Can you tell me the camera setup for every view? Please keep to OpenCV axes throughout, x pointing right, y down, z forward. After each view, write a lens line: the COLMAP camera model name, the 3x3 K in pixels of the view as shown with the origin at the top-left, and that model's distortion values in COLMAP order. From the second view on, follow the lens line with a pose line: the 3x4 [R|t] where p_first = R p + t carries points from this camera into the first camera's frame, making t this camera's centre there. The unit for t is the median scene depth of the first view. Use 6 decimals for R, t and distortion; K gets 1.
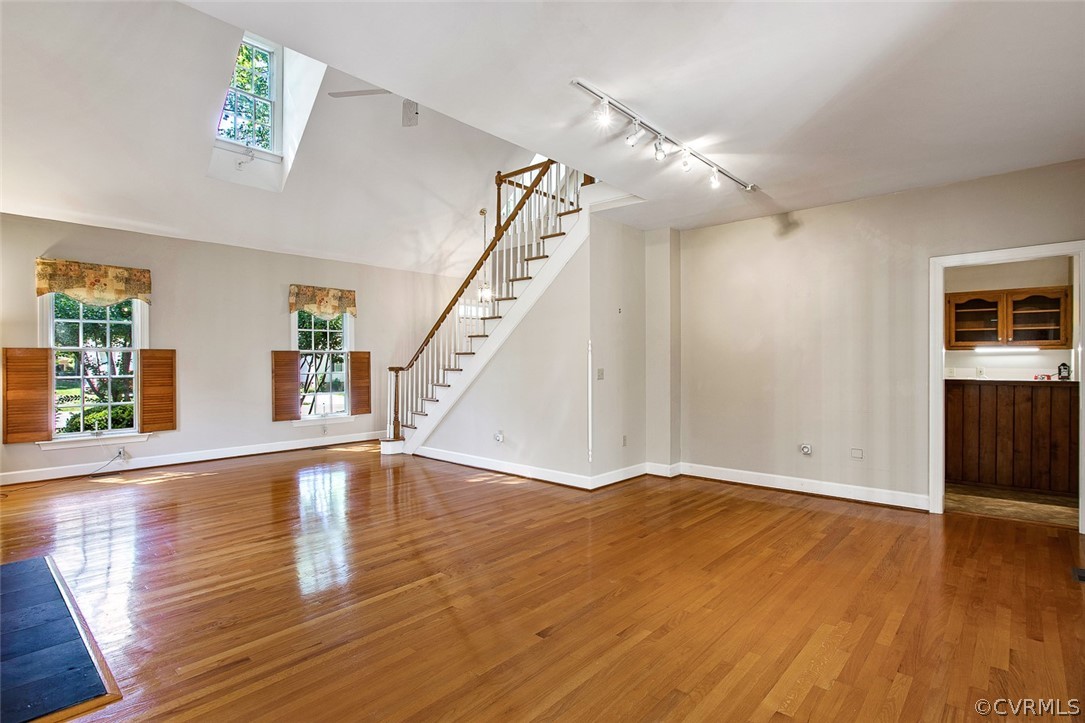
lens RADIAL K [[545.6, 0, 556.0], [0, 545.6, 348.9], [0, 0, 1]] dist [-0.002229, -0.000016]
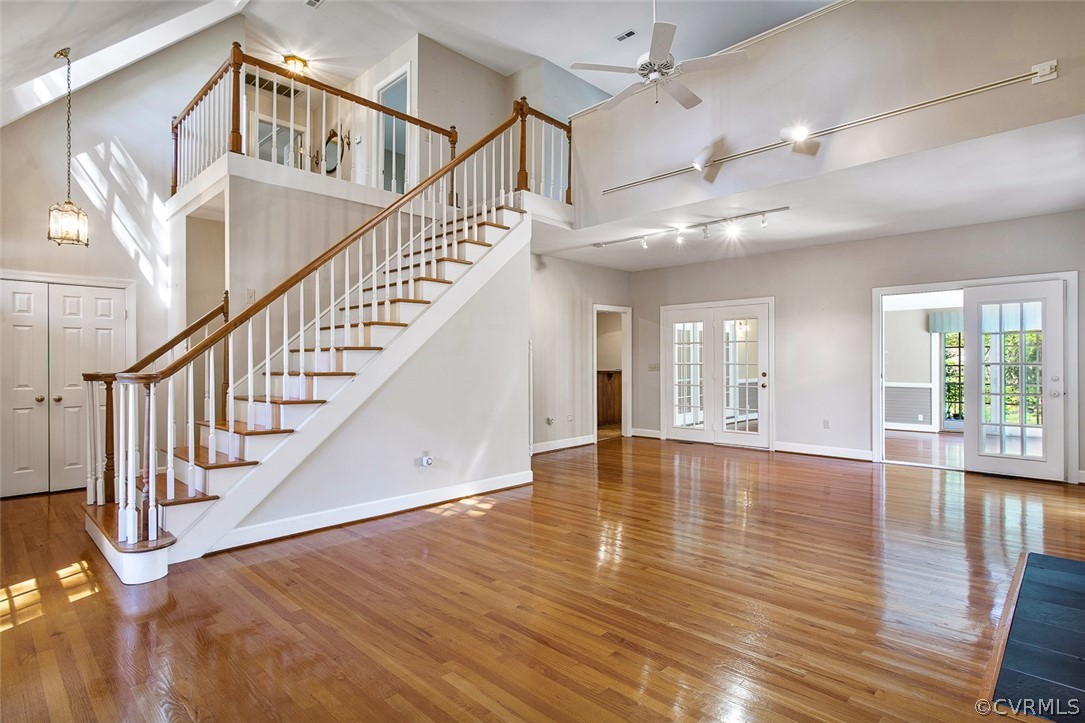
lens RADIAL K [[546.0, 0, 542.5], [0, 546.0, 361.5], [0, 0, 1]] dist [-0.002457, -0.000492]
pose [[0.051010, 0.006341, 0.998678, -0.843461], [-0.013701, 0.999890, -0.005649, 0.027335], [-0.998604, -0.013395, 0.051091, 0.796049]]
